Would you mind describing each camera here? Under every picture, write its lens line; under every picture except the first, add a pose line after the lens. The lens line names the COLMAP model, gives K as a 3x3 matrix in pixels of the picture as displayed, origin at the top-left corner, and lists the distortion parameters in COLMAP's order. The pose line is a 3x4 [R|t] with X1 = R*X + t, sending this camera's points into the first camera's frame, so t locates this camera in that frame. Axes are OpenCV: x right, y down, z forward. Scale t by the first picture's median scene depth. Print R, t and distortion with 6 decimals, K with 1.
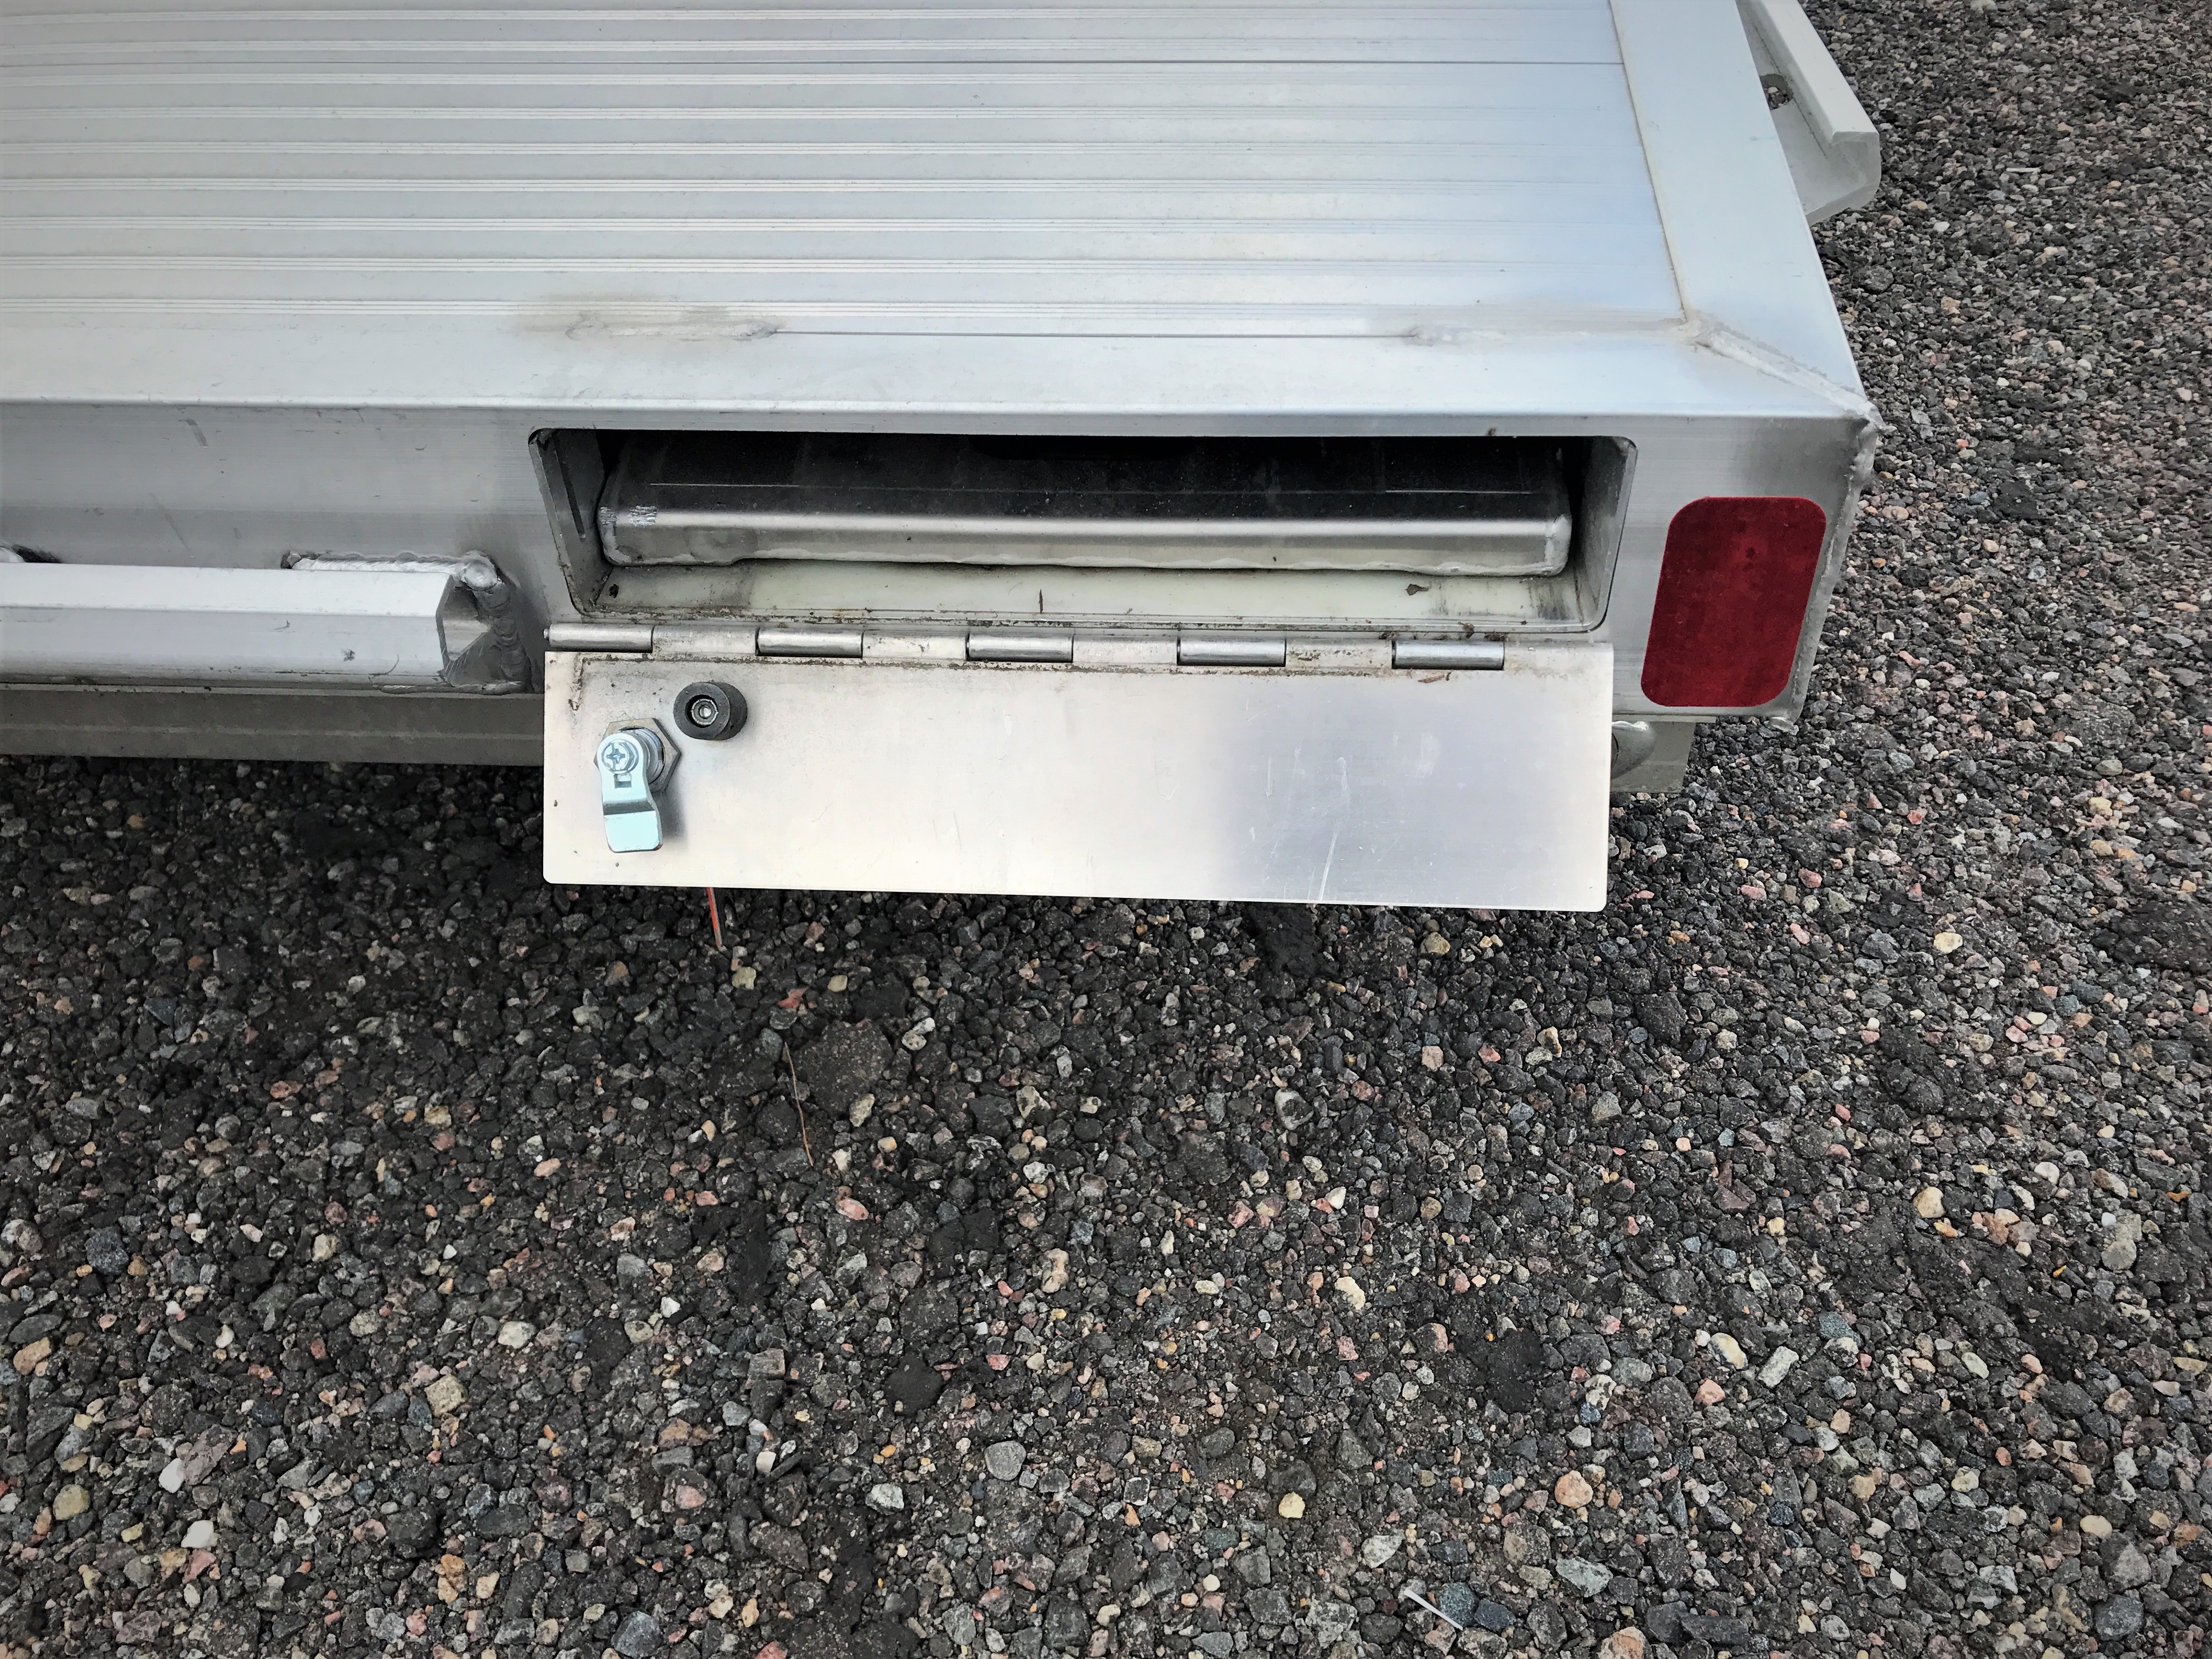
lens RADIAL K [[1840.2, 0, 1114.4], [0, 1840.2, 807.4], [0, 0, 1]] dist [0.024486, -0.025402]
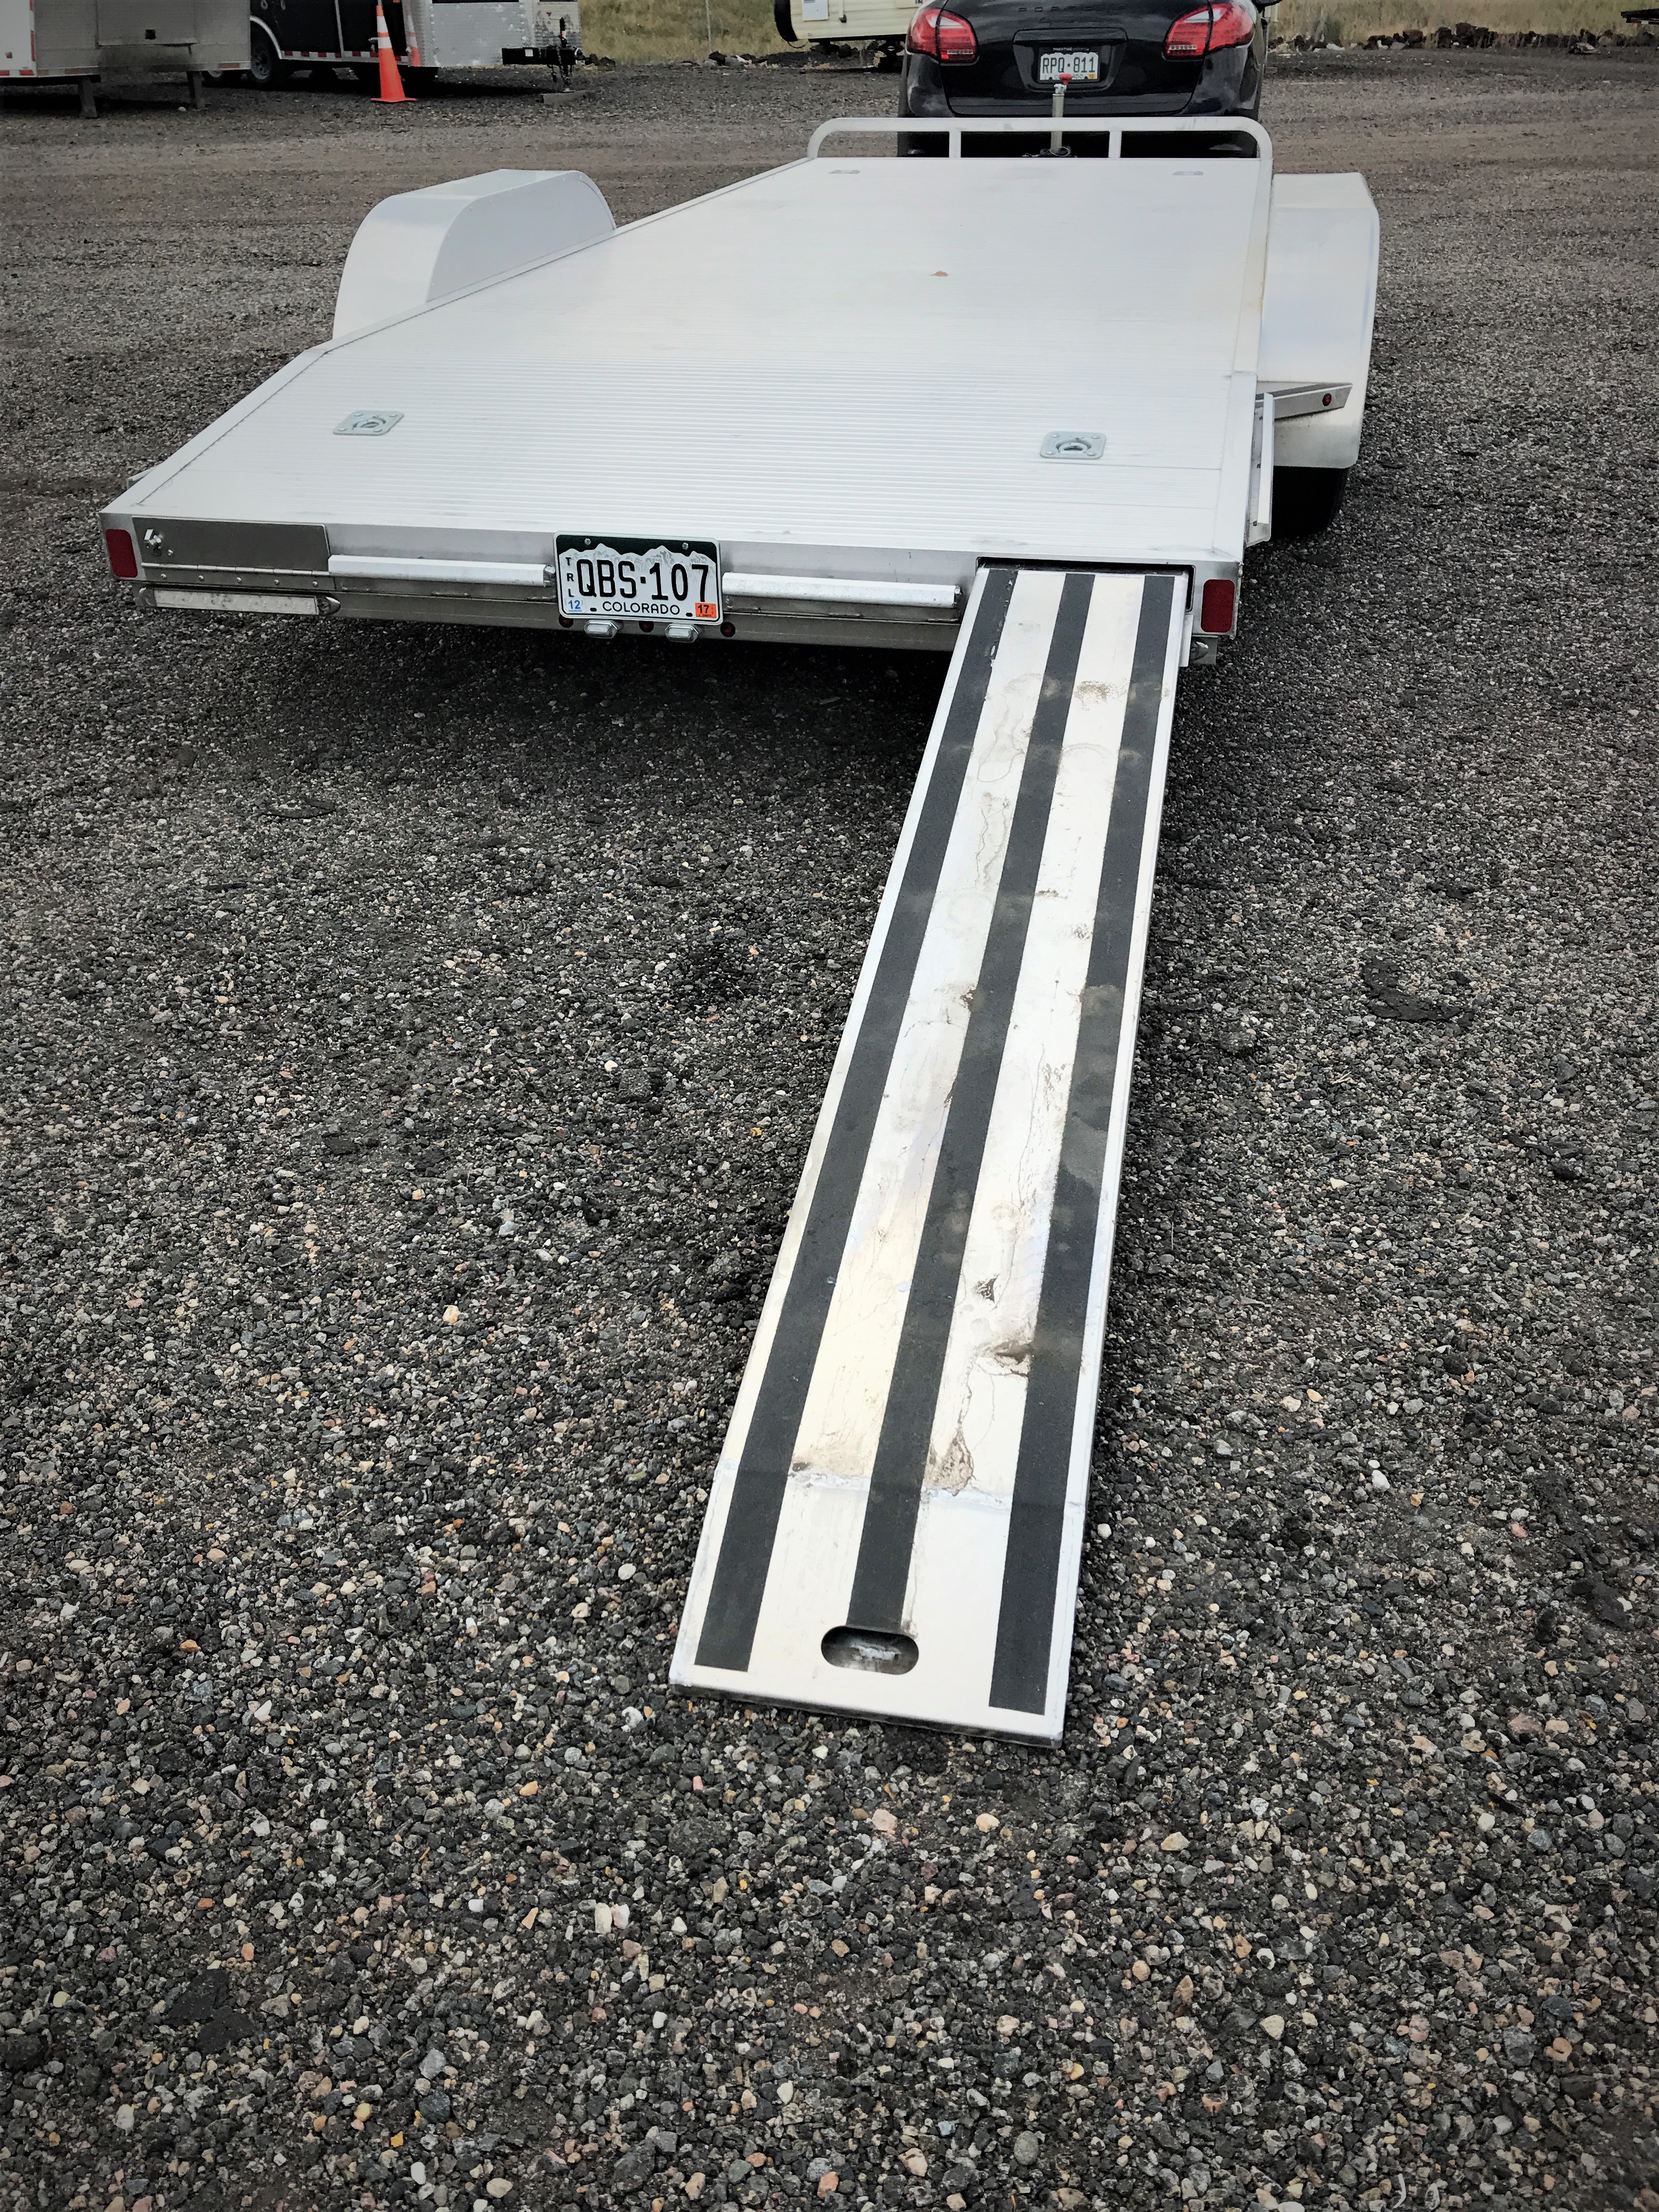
lens RADIAL K [[1840.2, 0, 835.3], [0, 1840.2, 1098.0], [0, 0, 1]] dist [0.024486, -0.025402]
pose [[0.989914, 0.085319, -0.113101, -0.001475], [-0.103645, 0.980396, -0.167578, 1.491970], [0.096586, 0.177610, 0.979350, -2.599666]]
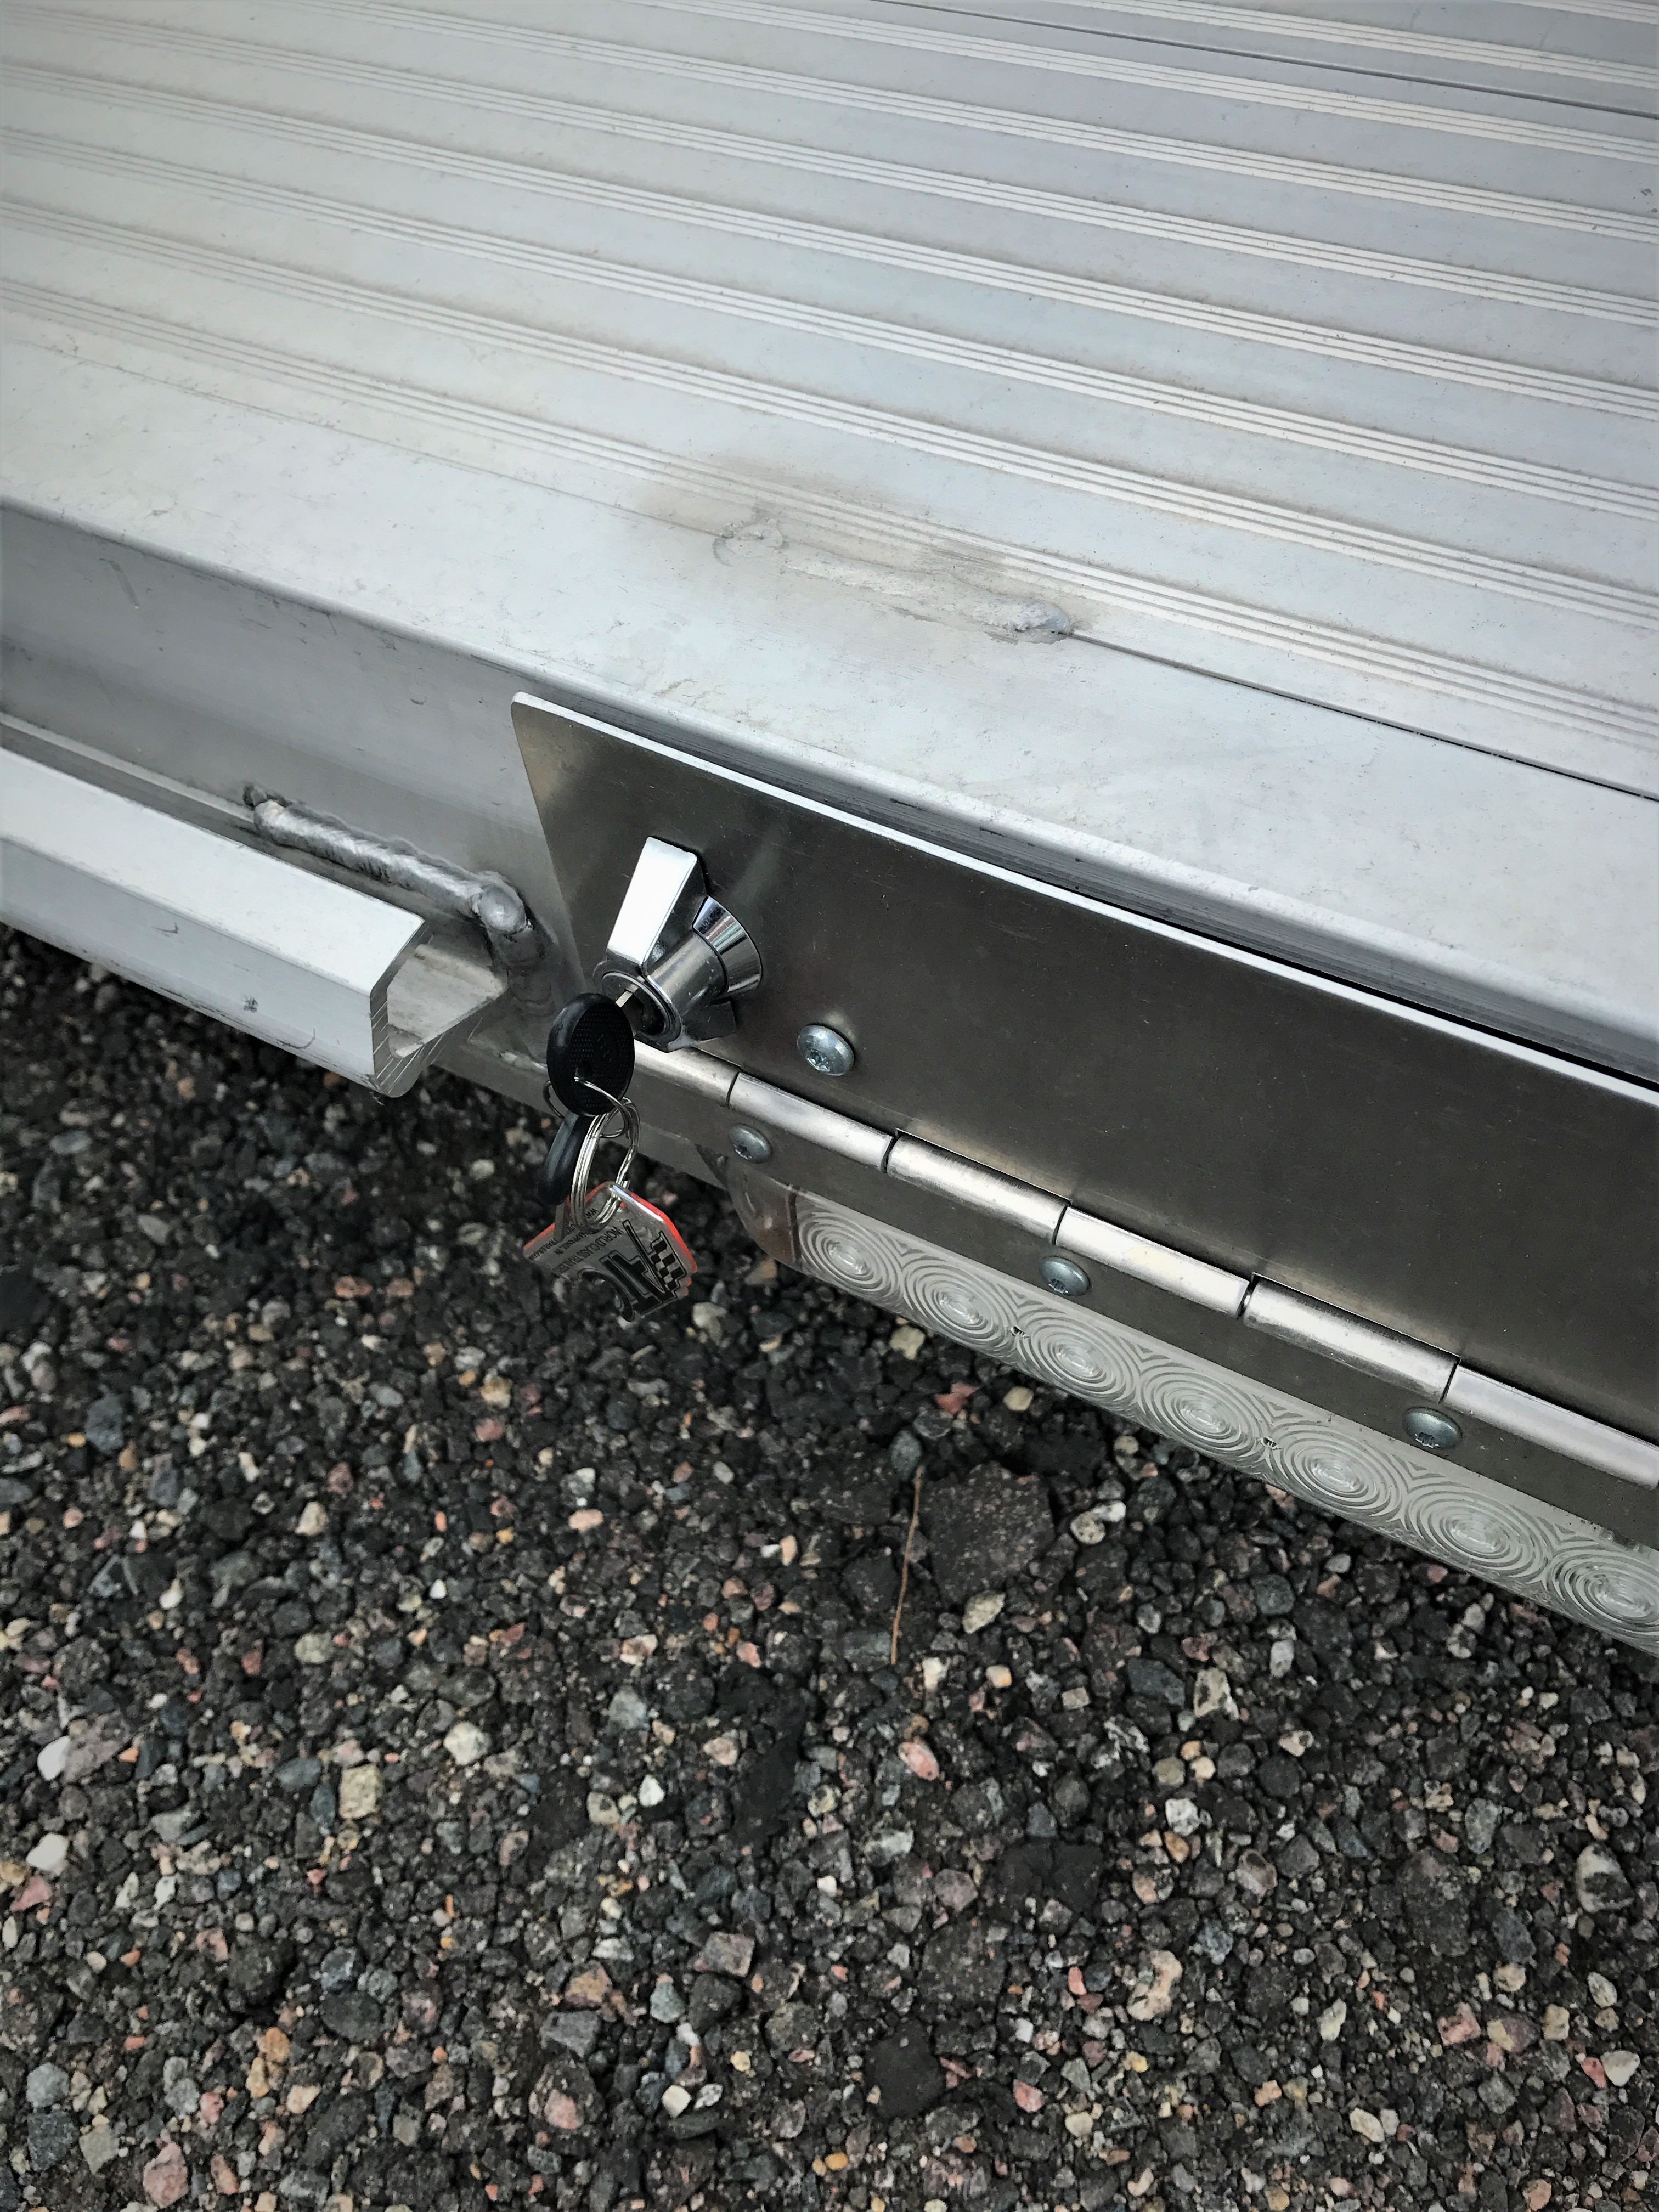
lens RADIAL K [[1840.2, 0, 835.3], [0, 1840.2, 1115.0], [0, 0, 1]] dist [0.024486, -0.025402]
pose [[0.893991, 0.322839, -0.310733, -0.030111], [-0.269936, 0.941536, 0.201603, -0.158647], [0.357651, -0.096353, 0.928871, 0.358401]]
